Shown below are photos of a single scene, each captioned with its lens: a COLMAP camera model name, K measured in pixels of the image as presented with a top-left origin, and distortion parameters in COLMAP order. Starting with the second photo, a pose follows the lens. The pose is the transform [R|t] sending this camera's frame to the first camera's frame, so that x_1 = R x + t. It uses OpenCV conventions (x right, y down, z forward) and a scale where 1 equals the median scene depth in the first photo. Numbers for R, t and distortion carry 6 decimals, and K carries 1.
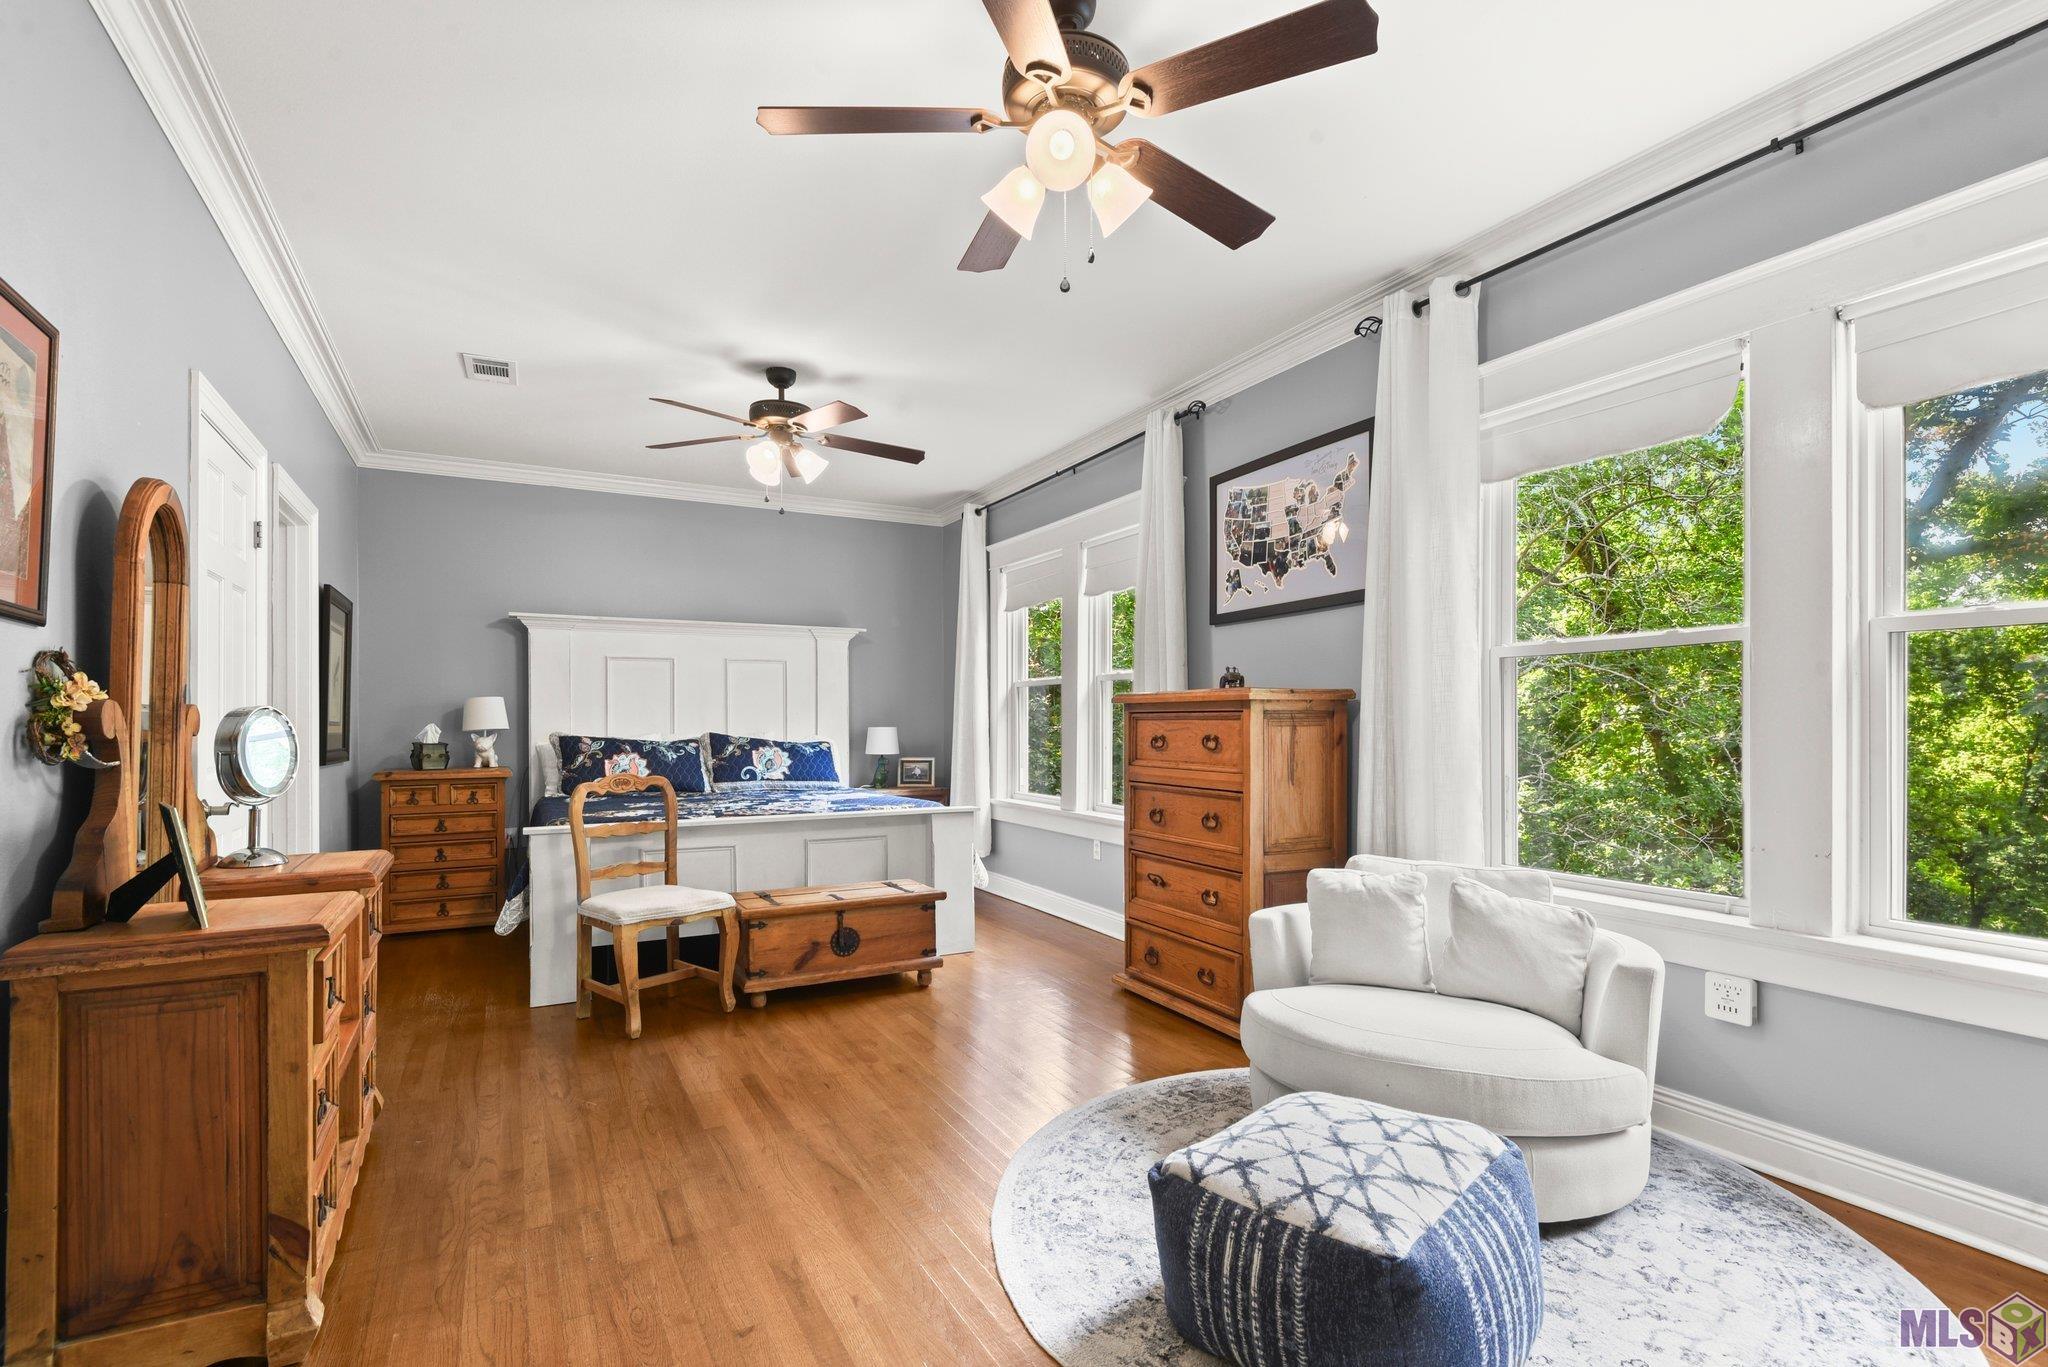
lens RADIAL K [[967.6, 0, 1014.3], [0, 967.6, 726.2], [0, 0, 1]] dist [0.019527, -0.021742]
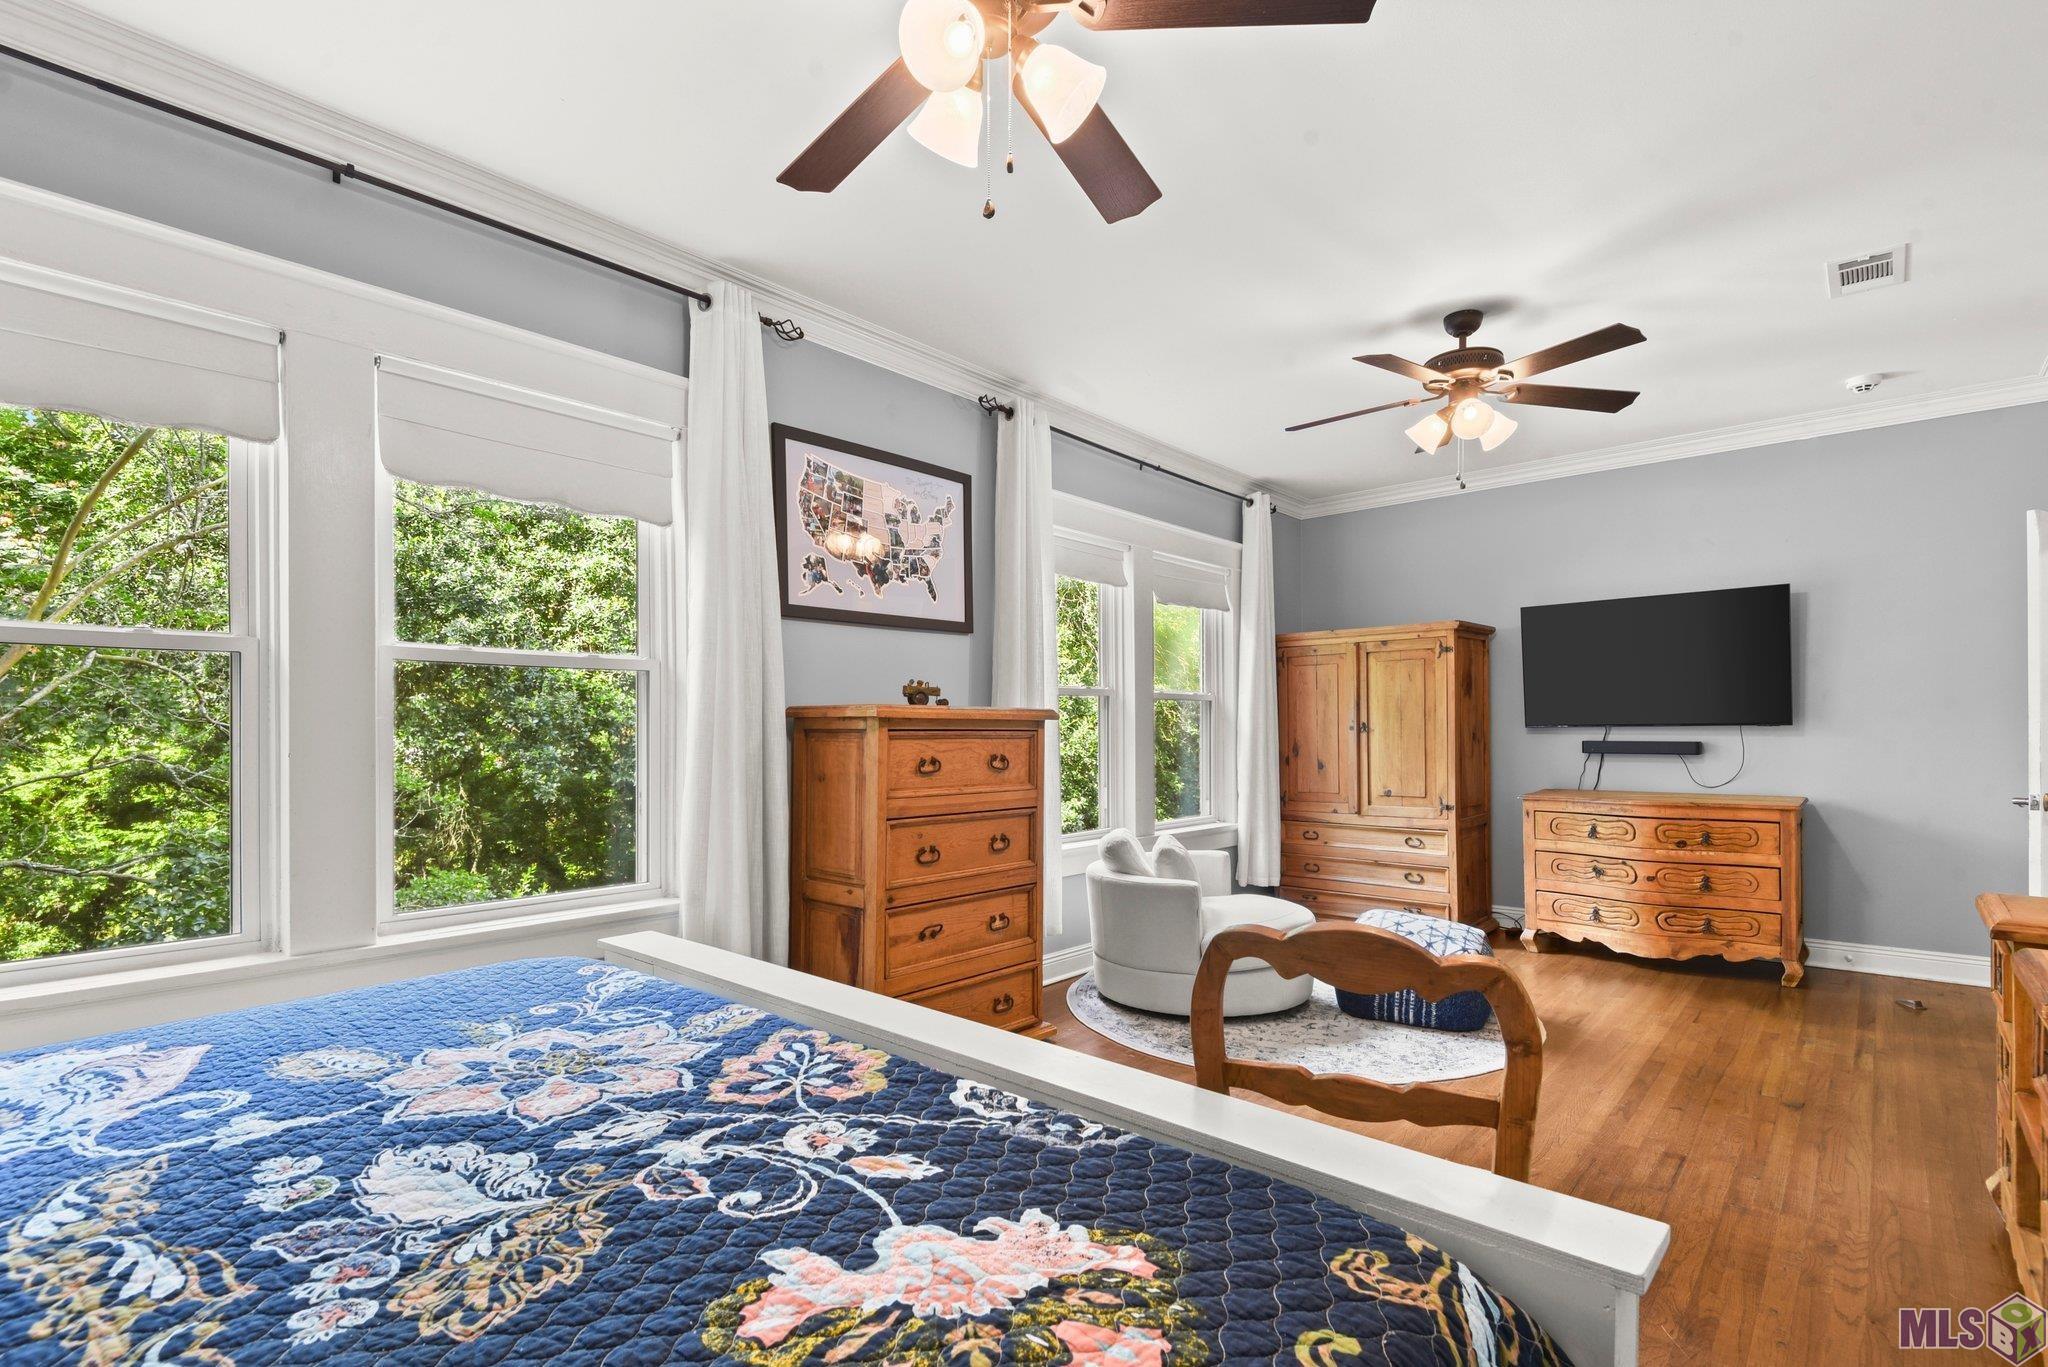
lens RADIAL K [[967.6, 0, 1014.3], [0, 967.6, 726.2], [0, 0, 1]] dist [0.019527, -0.021742]
pose [[-0.388251, -0.004331, 0.921544, -0.658938], [0.004580, 0.999968, 0.006629, -0.024059], [-0.921542, 0.006794, -0.388218, 1.284844]]
